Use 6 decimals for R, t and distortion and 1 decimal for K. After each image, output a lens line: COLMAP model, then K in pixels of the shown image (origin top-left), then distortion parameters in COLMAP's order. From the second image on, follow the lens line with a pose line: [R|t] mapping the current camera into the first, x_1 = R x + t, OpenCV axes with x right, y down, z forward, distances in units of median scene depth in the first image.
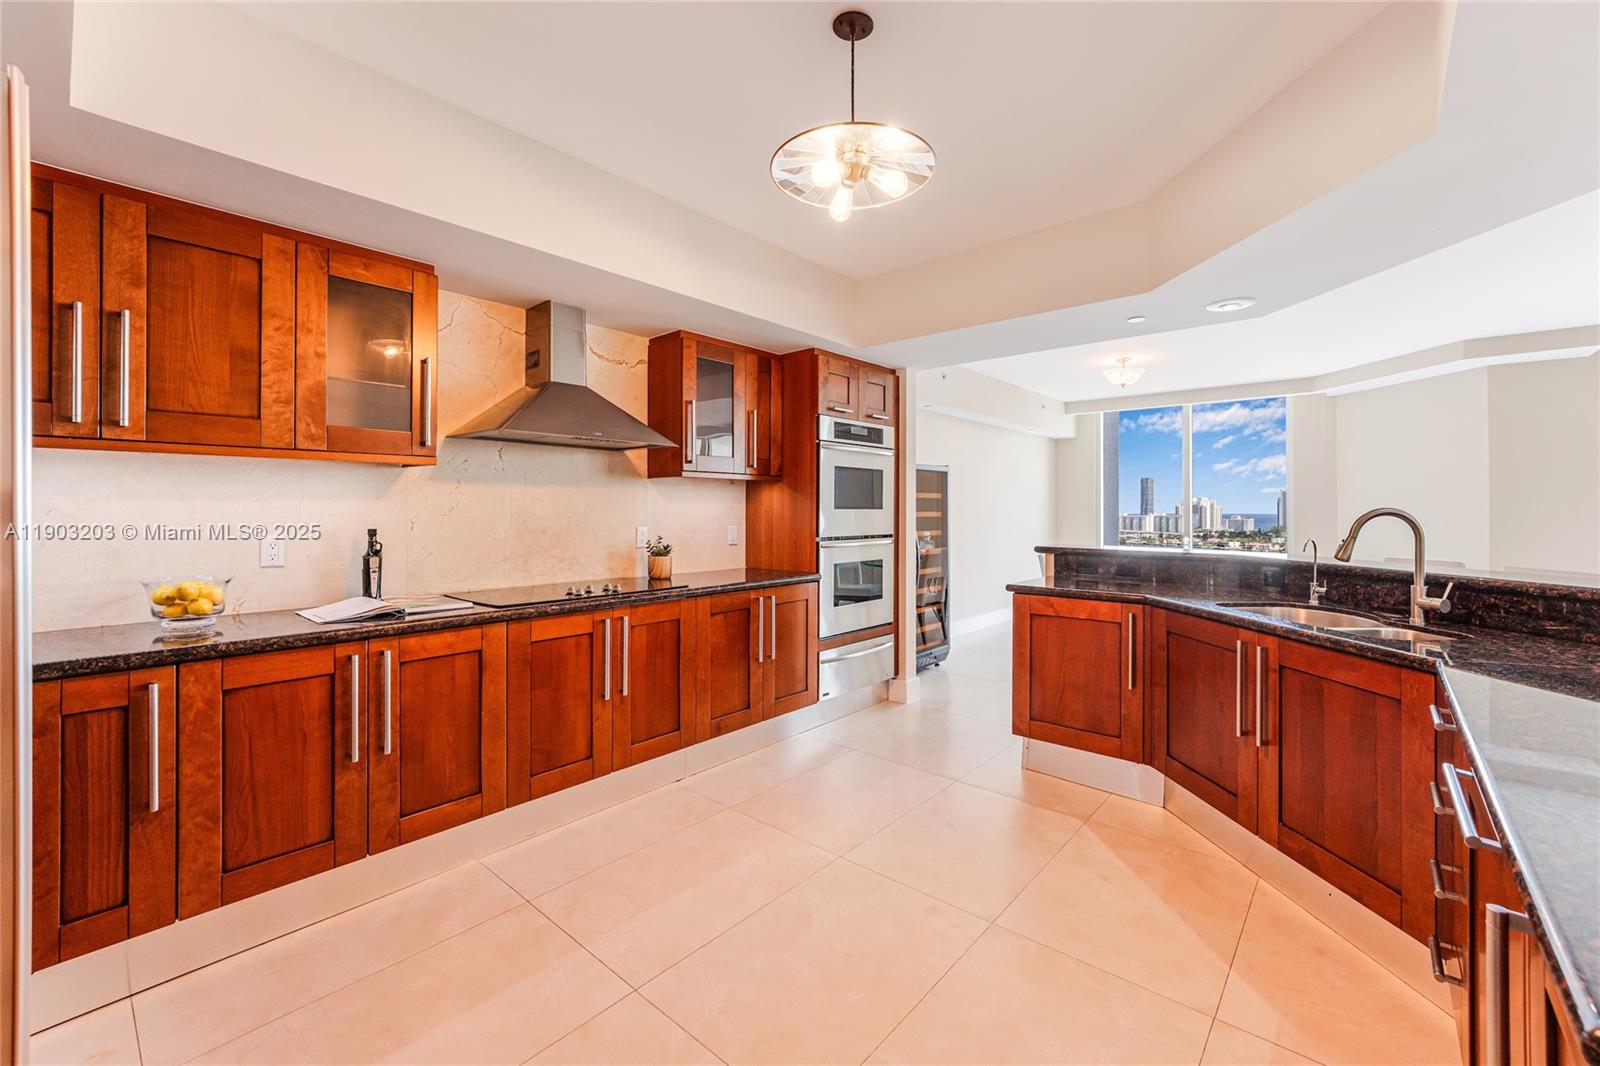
lens RADIAL K [[650.3, 0, 790.5], [0, 650.3, 502.0], [0, 0, 1]] dist [-0.003805, 0.000346]
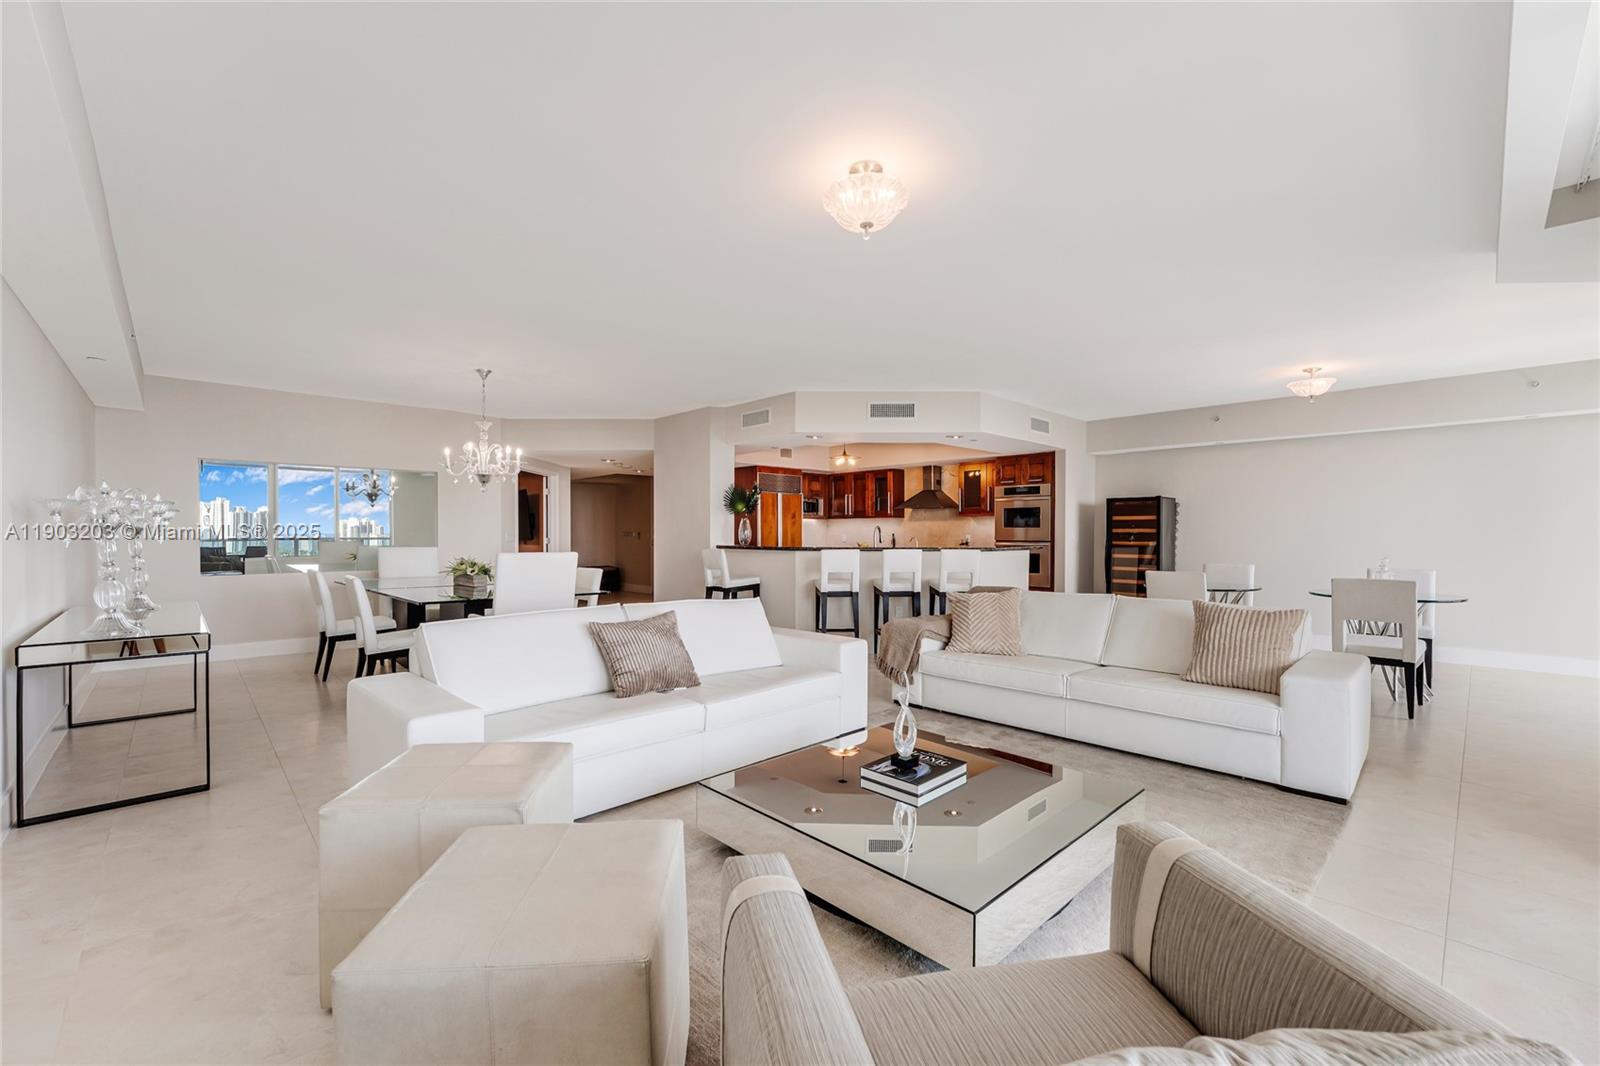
lens RADIAL K [[650.3, 0, 789.3], [0, 650.3, 536.6], [0, 0, 1]] dist [-0.003805, 0.000346]
pose [[-0.090667, 0.003423, -0.995875, 3.383762], [0.008444, 0.999961, 0.002668, 0.042462], [0.995845, -0.008167, -0.090693, 0.693607]]
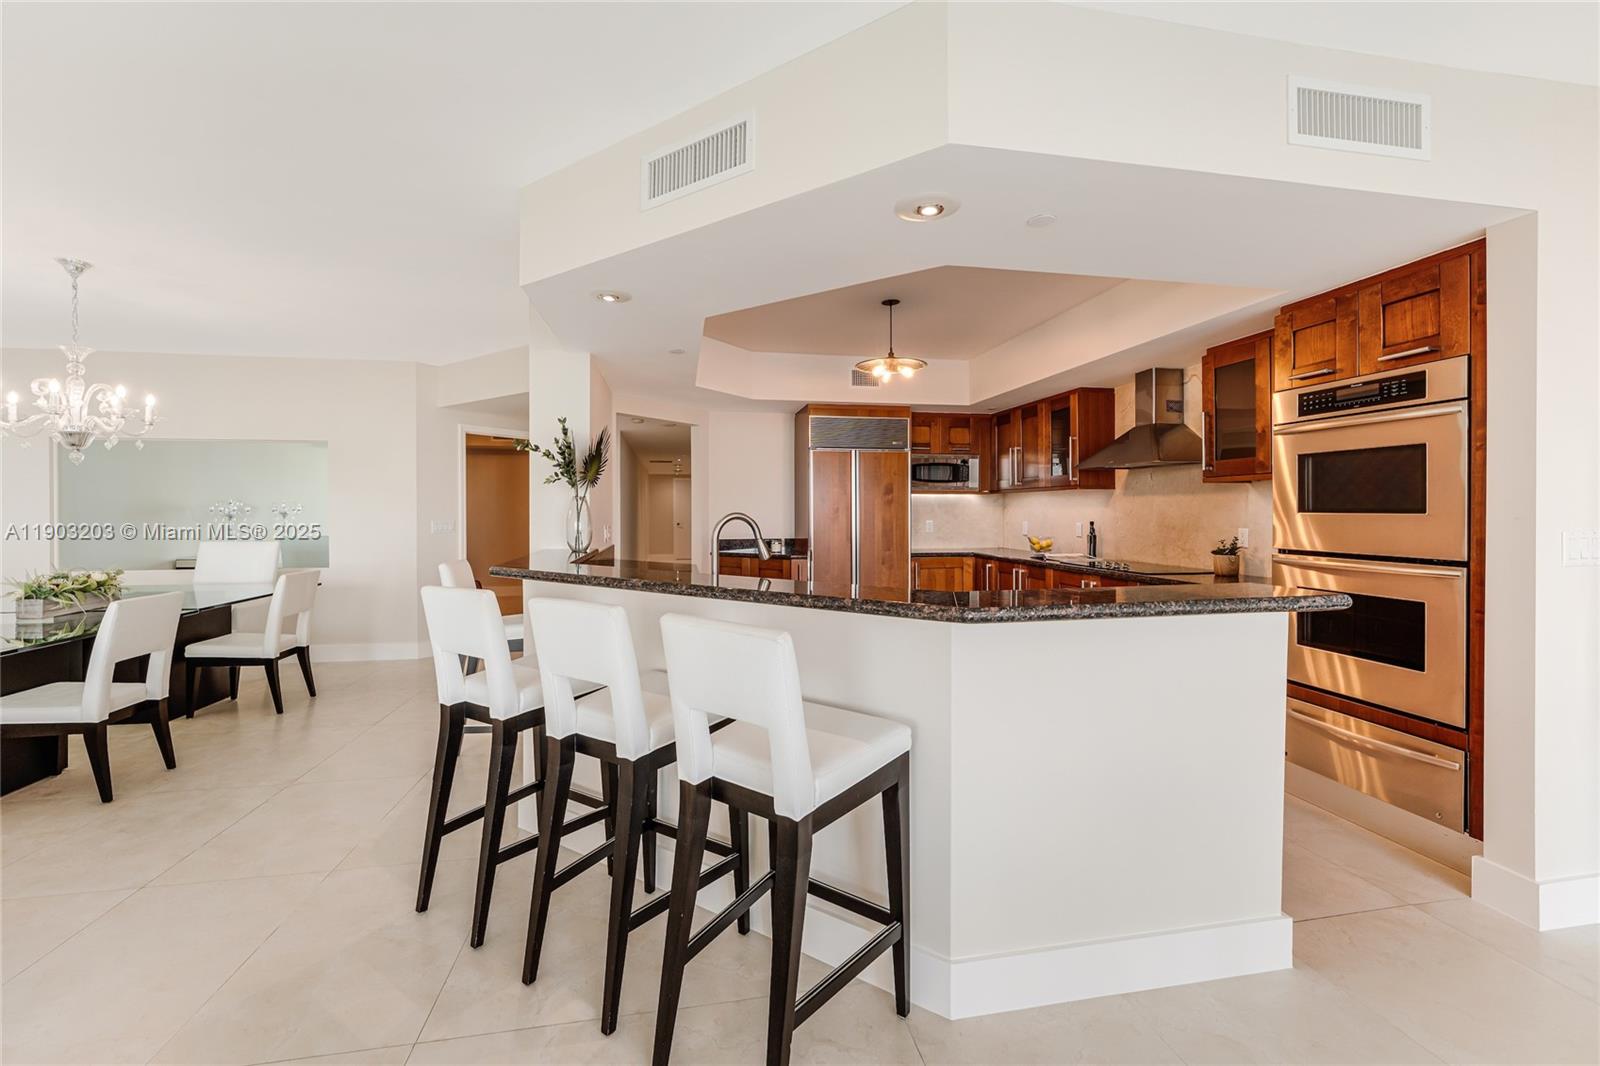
lens RADIAL K [[650.3, 0, 799.9], [0, 650.3, 510.8], [0, 0, 1]] dist [-0.003805, 0.000346]
pose [[-0.604806, 0.001452, -0.796372, 1.454837], [0.009586, 0.999939, -0.005457, 0.010489], [0.796315, -0.010935, -0.604783, 1.446841]]
